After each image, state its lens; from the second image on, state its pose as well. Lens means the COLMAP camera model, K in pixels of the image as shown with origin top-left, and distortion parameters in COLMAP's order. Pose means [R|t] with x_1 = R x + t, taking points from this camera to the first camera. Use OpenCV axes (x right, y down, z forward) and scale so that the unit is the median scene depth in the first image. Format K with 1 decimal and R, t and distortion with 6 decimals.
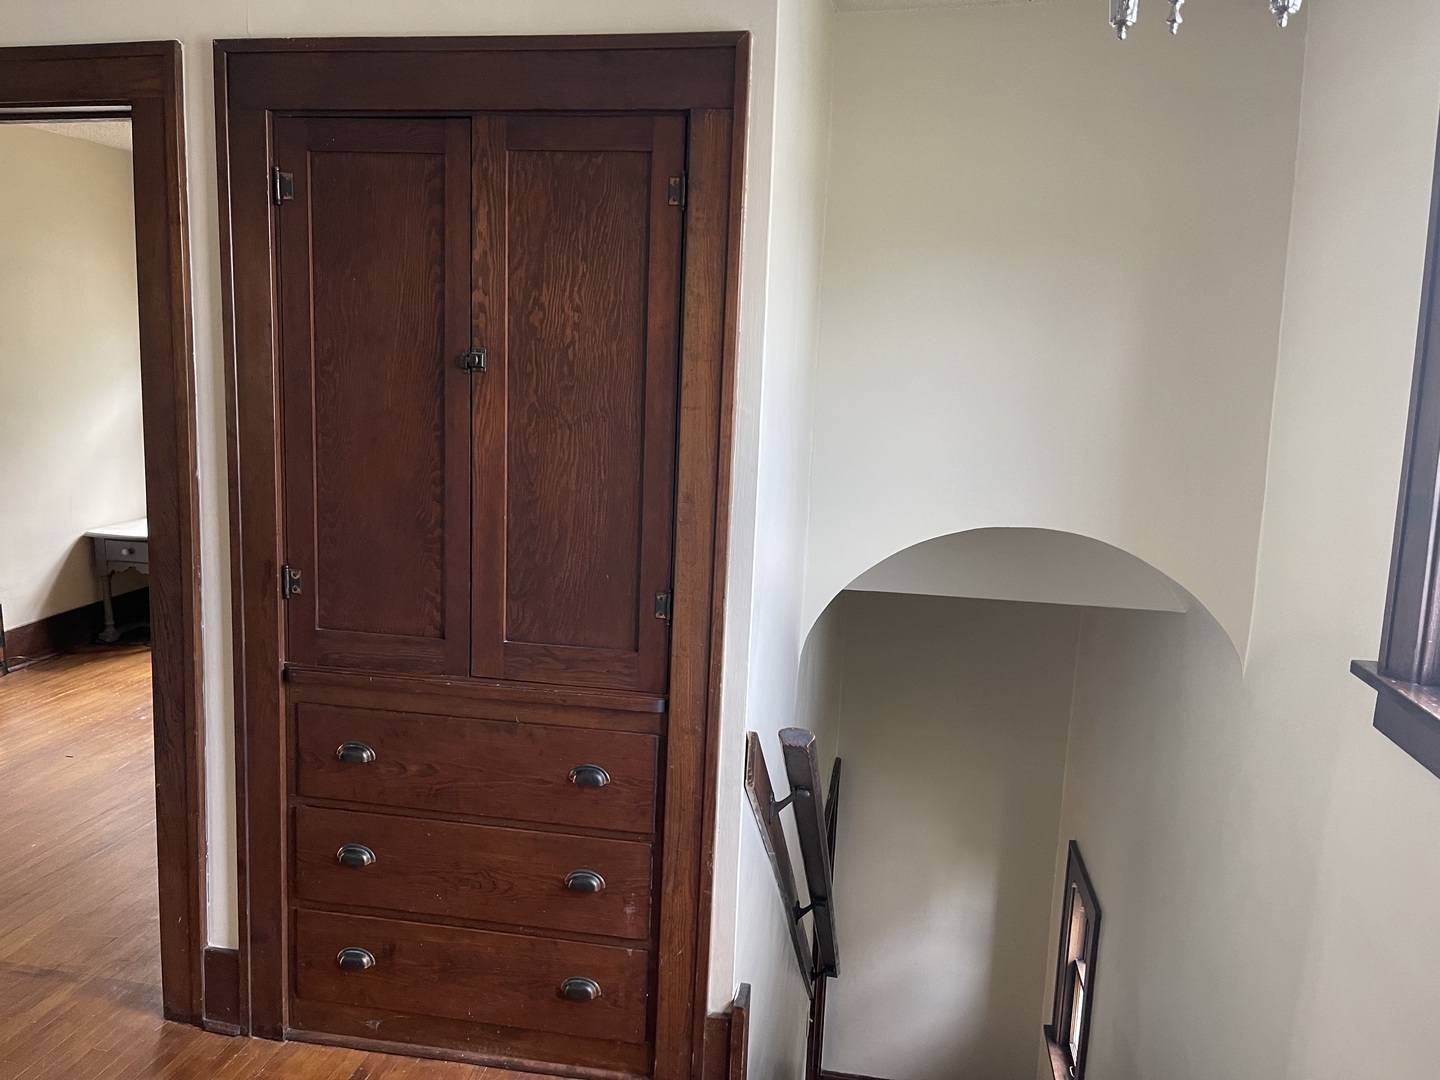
lens RADIAL K [[1074.7, 0, 721.1], [0, 1074.7, 540.5], [0, 0, 1]] dist [0.068087, -0.094934]
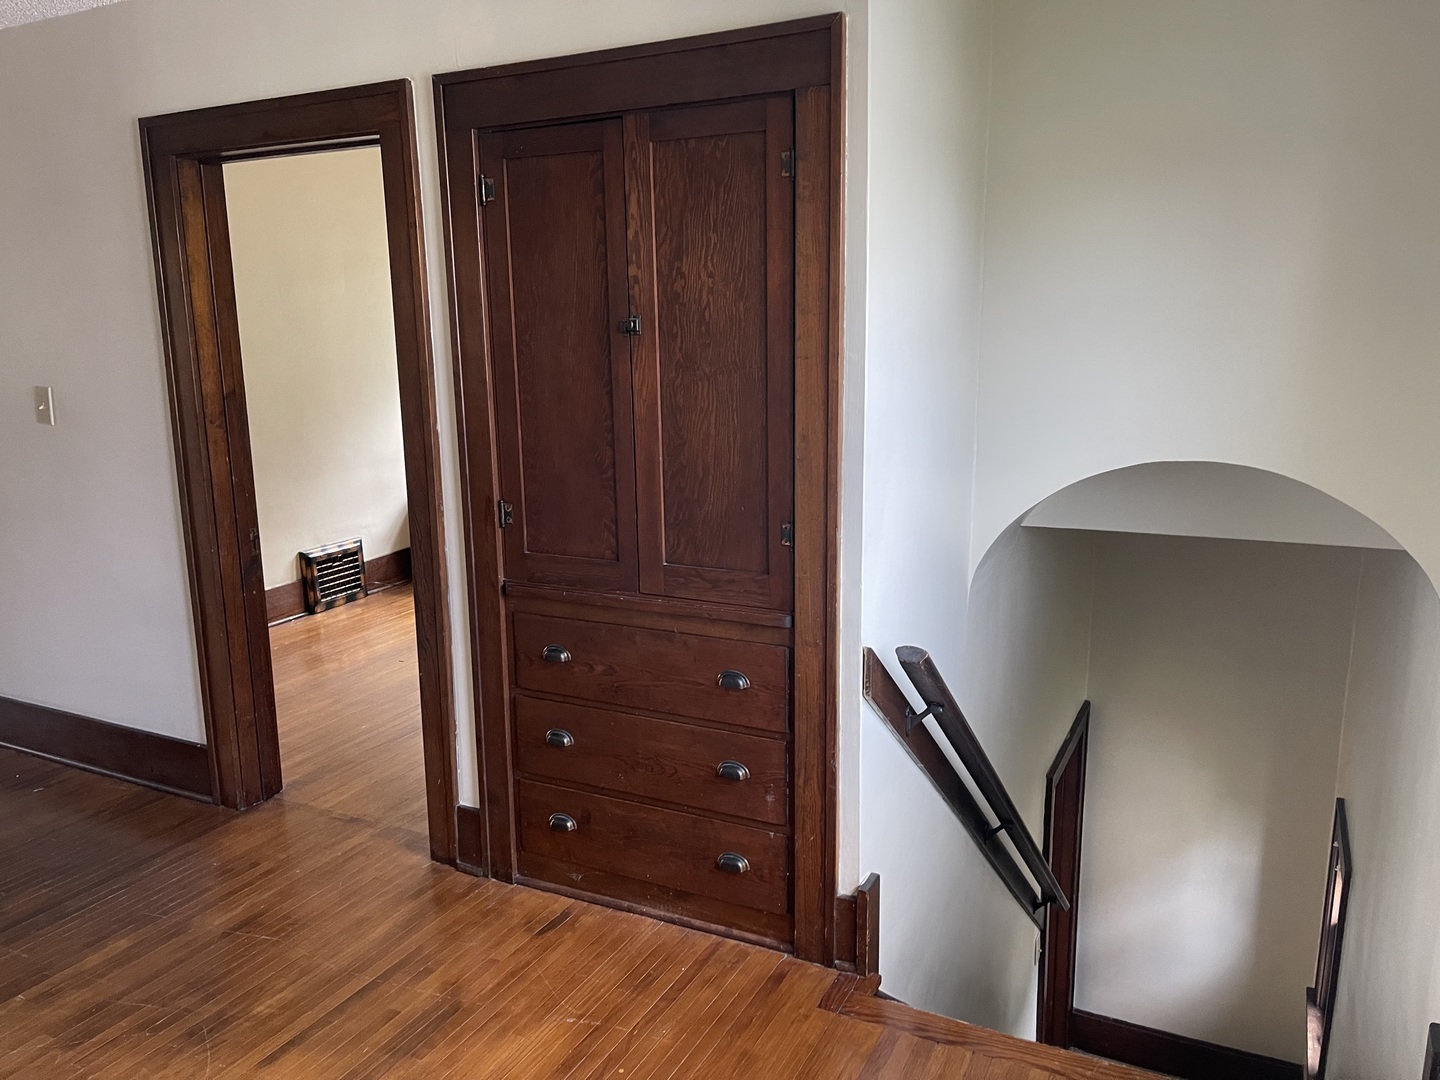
lens RADIAL K [[1074.7, 0, 728.9], [0, 1074.7, 534.2], [0, 0, 1]] dist [0.068087, -0.094934]
pose [[0.954678, 0.004679, -0.297604, 0.215522], [0.007685, 0.999155, 0.040364, 0.014092], [0.297542, -0.040822, 0.953836, -0.096438]]
